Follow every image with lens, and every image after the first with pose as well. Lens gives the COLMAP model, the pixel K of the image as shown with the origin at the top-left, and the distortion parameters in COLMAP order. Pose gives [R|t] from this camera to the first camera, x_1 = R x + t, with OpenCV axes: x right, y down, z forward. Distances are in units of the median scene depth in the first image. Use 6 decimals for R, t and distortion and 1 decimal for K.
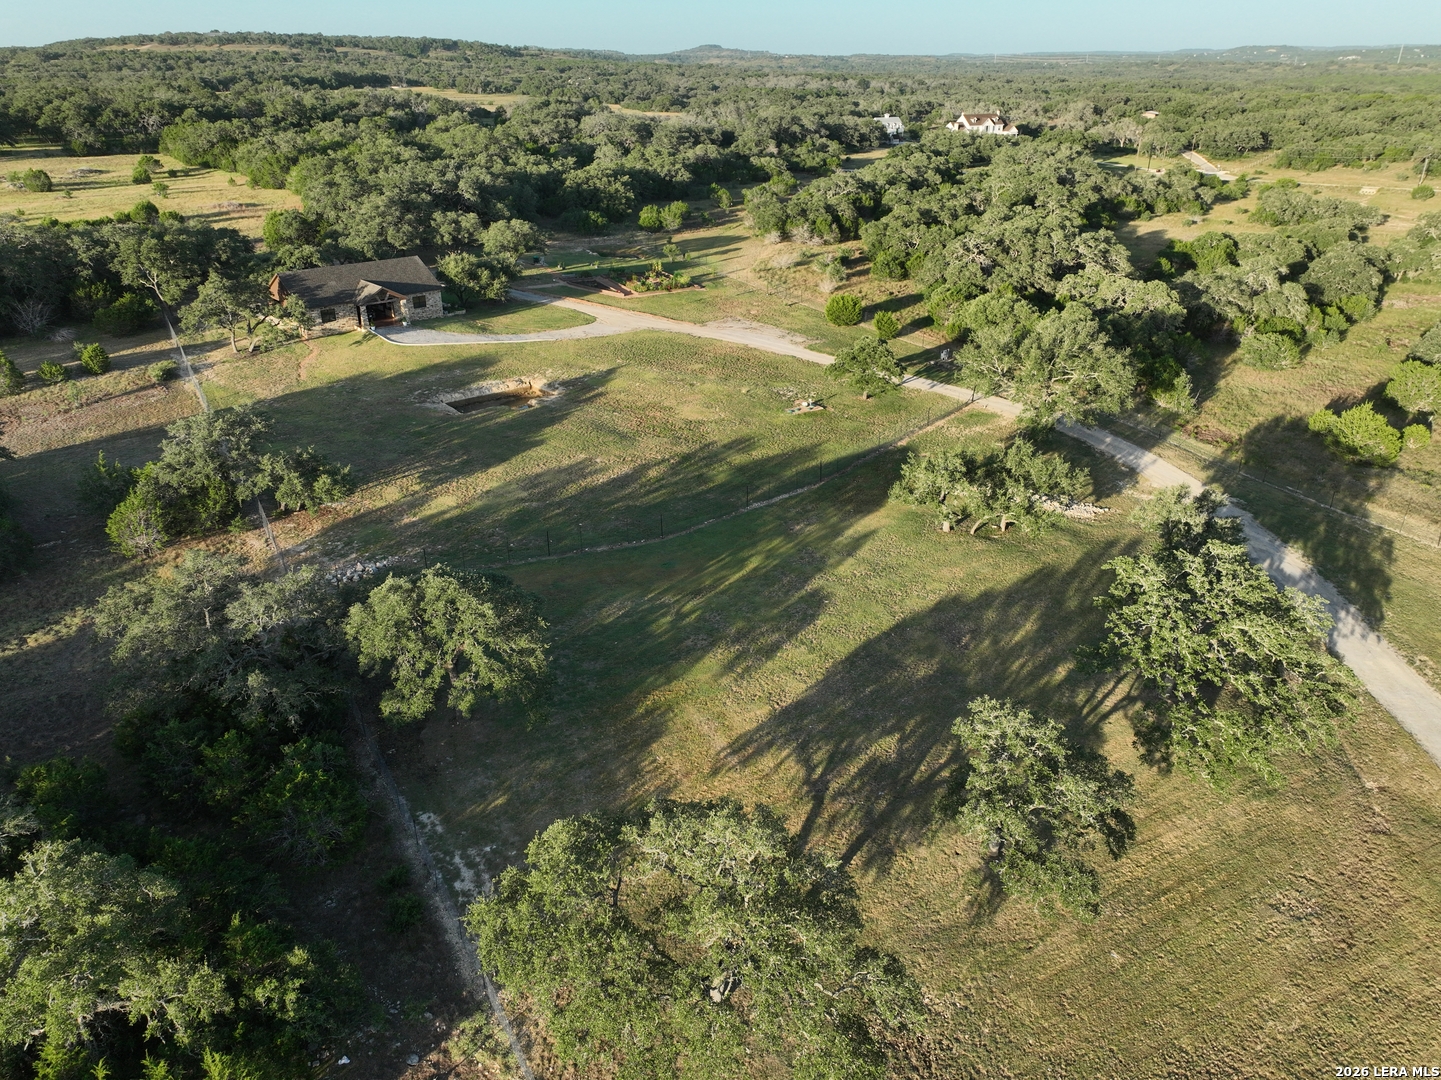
lens RADIAL K [[1010.6, 0, 717.9], [0, 1010.6, 541.8], [0, 0, 1]] dist [-0.005281, 0.022215]
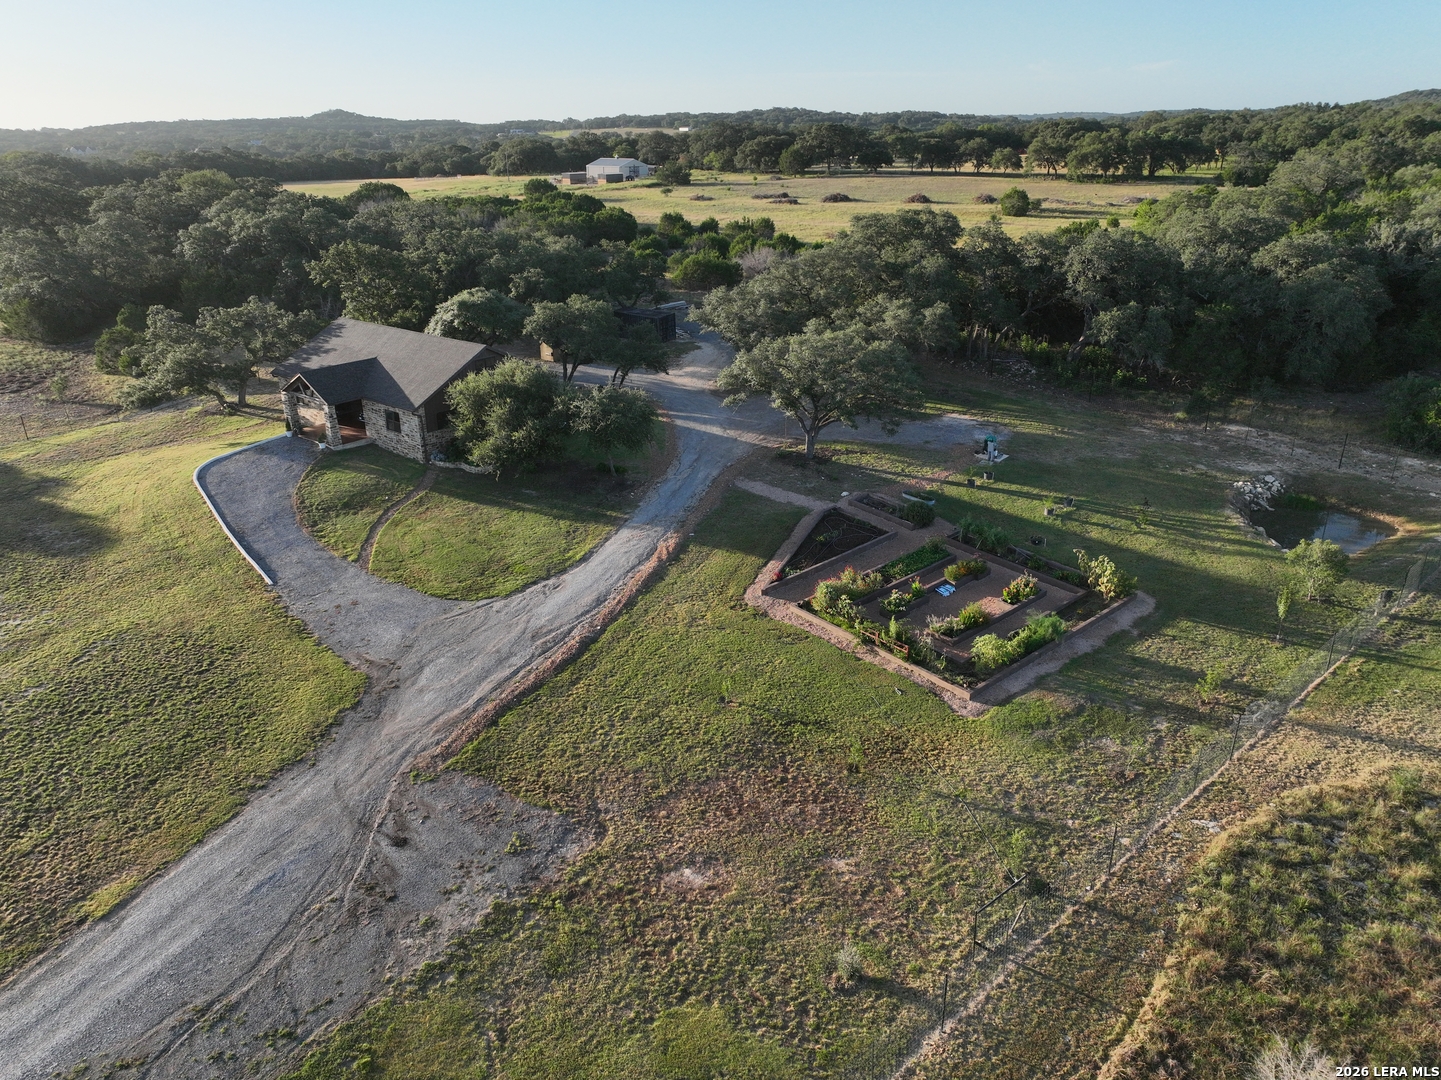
lens RADIAL K [[1010.6, 0, 719.3], [0, 1010.6, 547.4], [0, 0, 1]] dist [-0.005281, 0.022215]
pose [[0.168100, 0.381759, -0.908847, 0.198652], [-0.412992, 0.864426, 0.286714, -0.327493], [0.895087, 0.327150, 0.302973, 0.821275]]
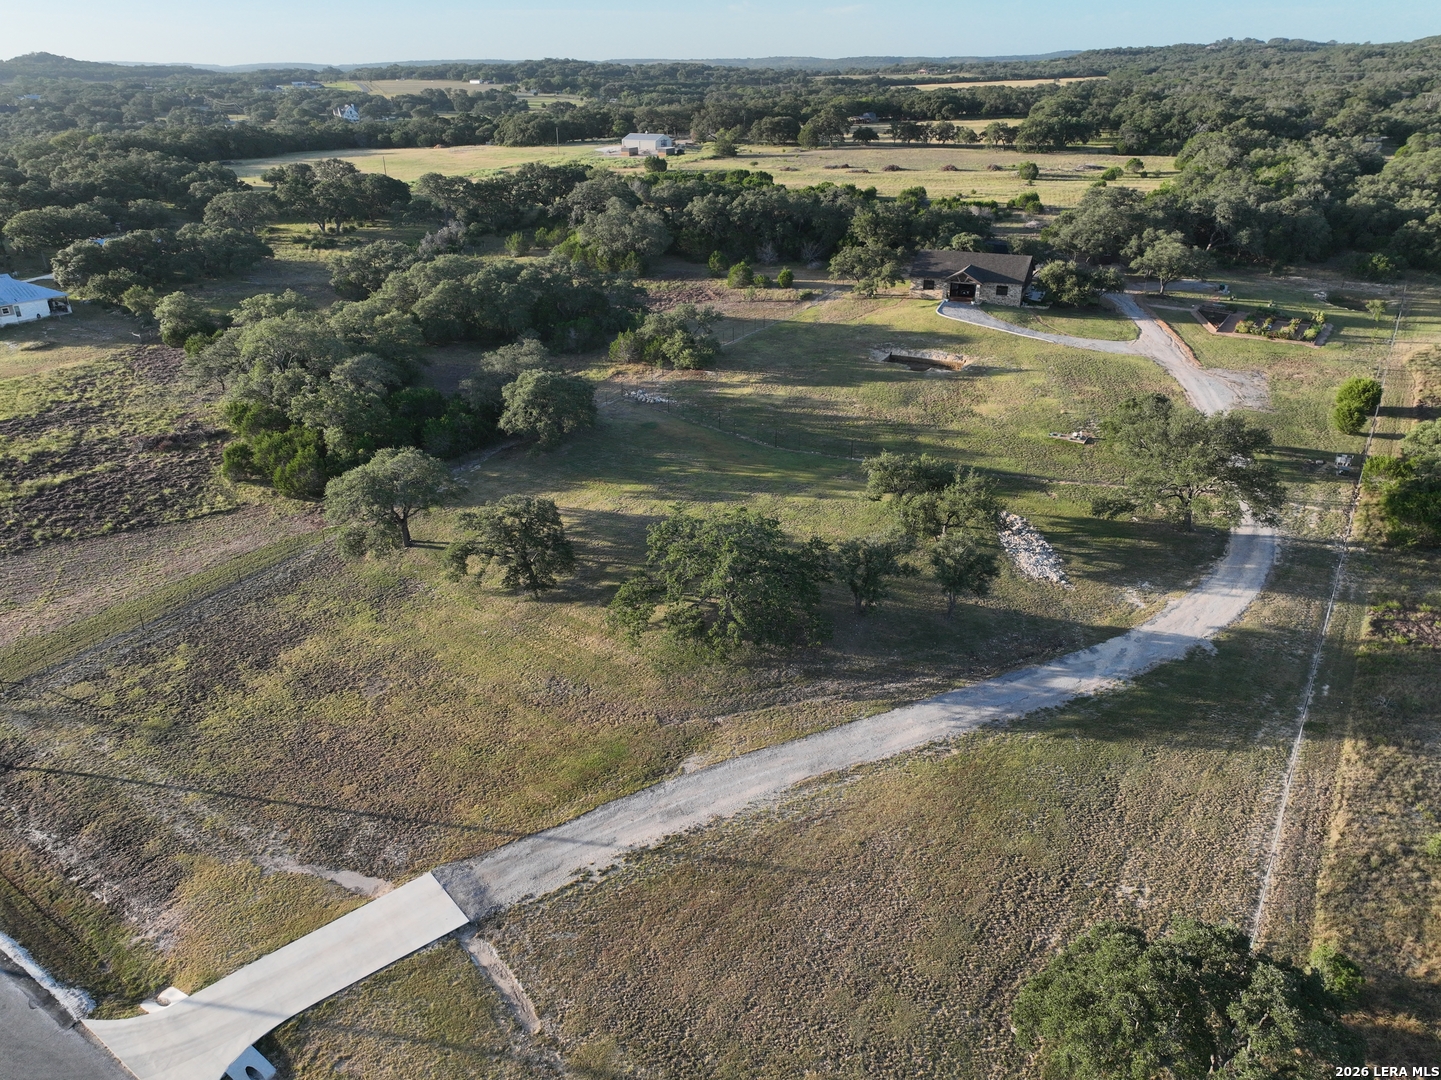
lens RADIAL K [[1010.6, 0, 719.6], [0, 1010.6, 541.3], [0, 0, 1]] dist [-0.005281, 0.022215]
pose [[0.422059, 0.388421, -0.819143, 0.565943], [-0.382708, 0.895443, 0.227413, -0.089499], [0.821828, 0.217510, 0.526582, 0.100893]]
